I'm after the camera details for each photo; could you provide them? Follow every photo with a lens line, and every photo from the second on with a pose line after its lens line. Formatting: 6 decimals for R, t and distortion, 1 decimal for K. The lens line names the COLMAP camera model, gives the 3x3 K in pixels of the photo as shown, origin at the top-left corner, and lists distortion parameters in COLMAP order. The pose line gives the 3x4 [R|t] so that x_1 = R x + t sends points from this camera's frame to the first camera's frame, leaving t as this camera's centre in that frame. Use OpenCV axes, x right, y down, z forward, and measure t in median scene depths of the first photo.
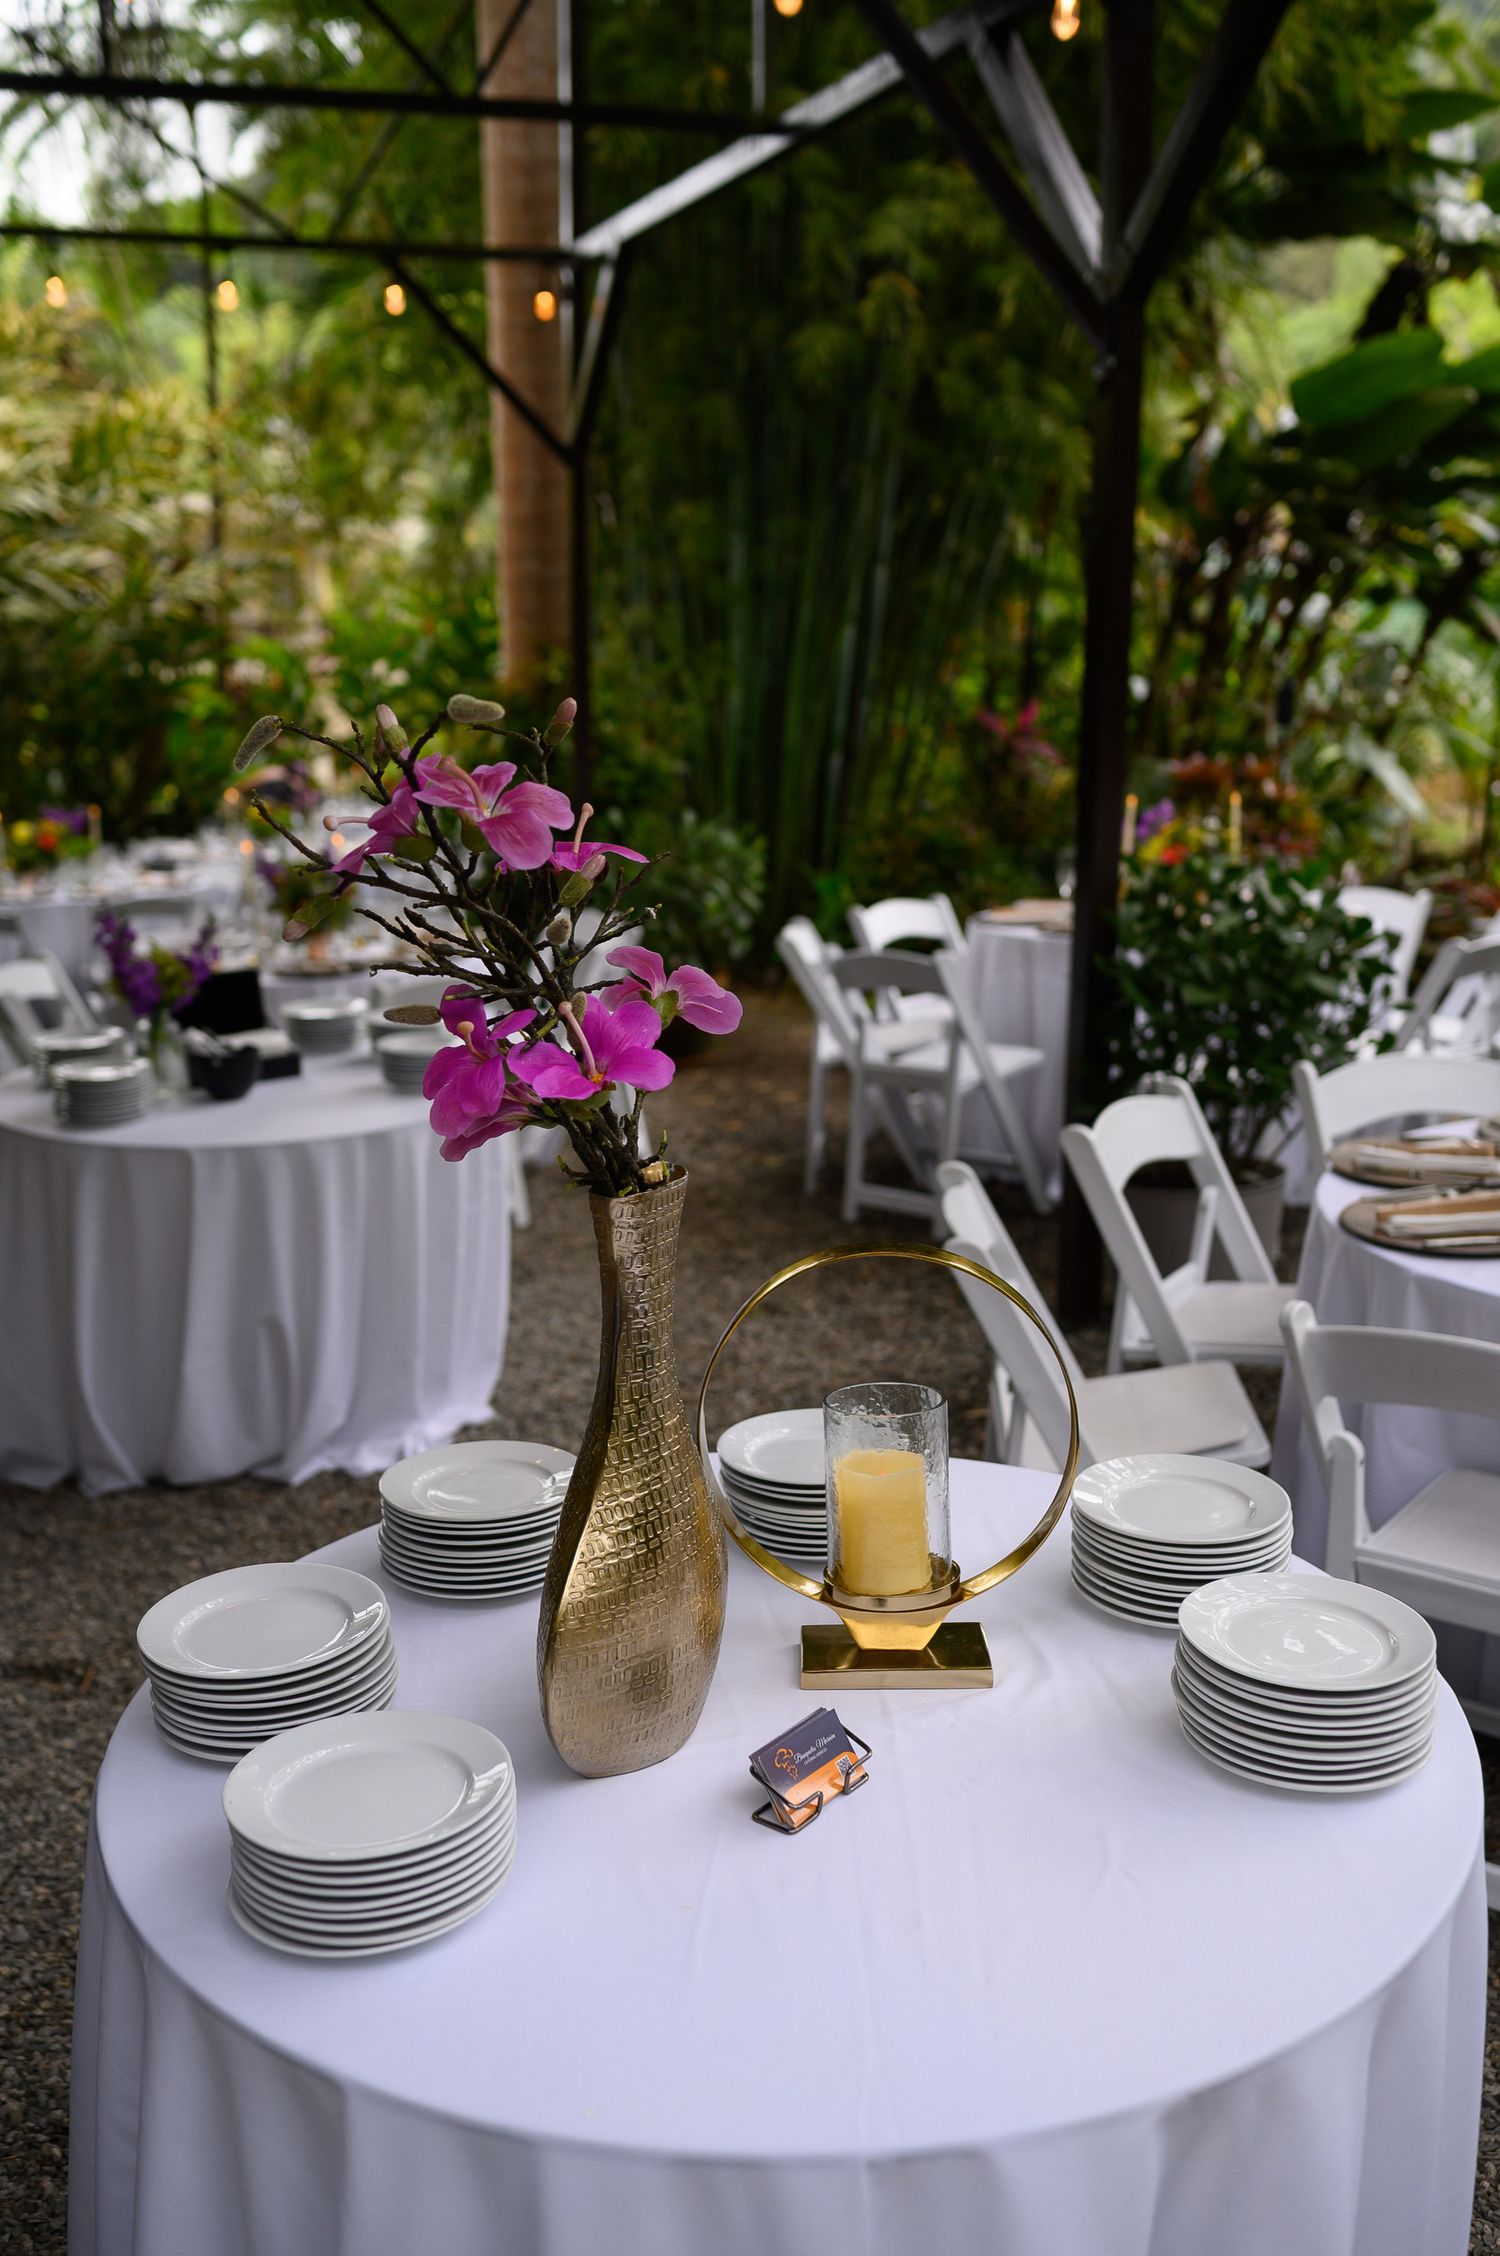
lens RADIAL K [[2139.1, 0, 755.4], [0, 2139.1, 1133.8], [0, 0, 1]] dist [0.000727, 0.000000]
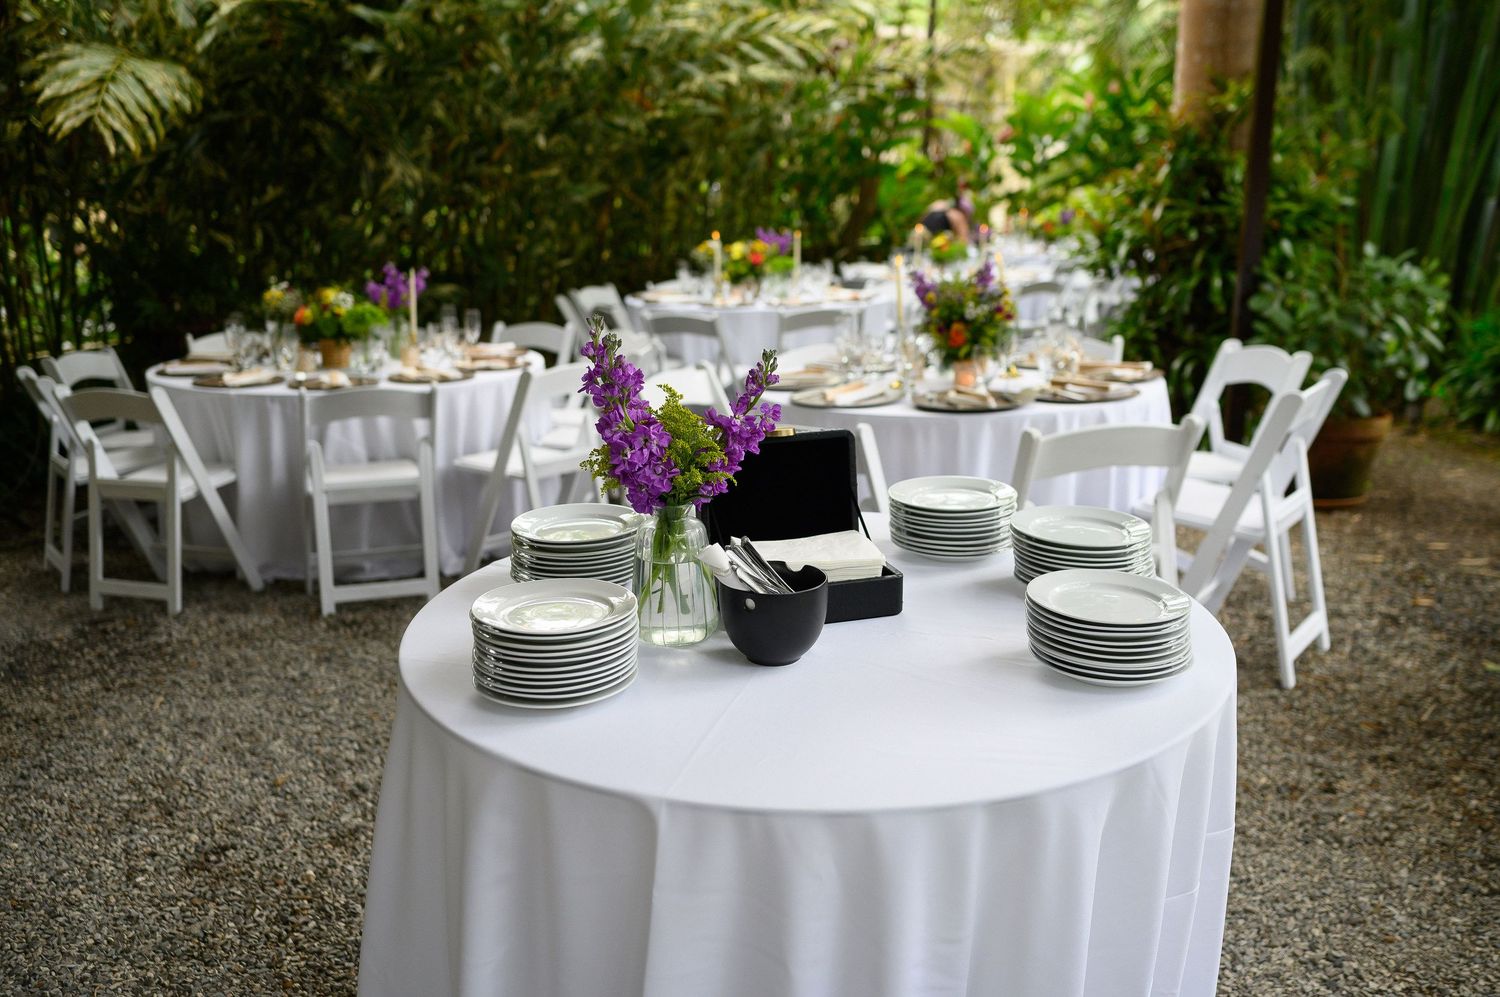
lens RADIAL K [[1422.3, 0, 745.1], [0, 1422.3, 501.8], [0, 0, 1]] dist [0.000727, 0.000000]
pose [[0.932059, 0.090050, -0.350937, -0.048995], [-0.082456, 0.995924, 0.036556, -0.030950], [0.352799, -0.005136, 0.935685, 0.261606]]
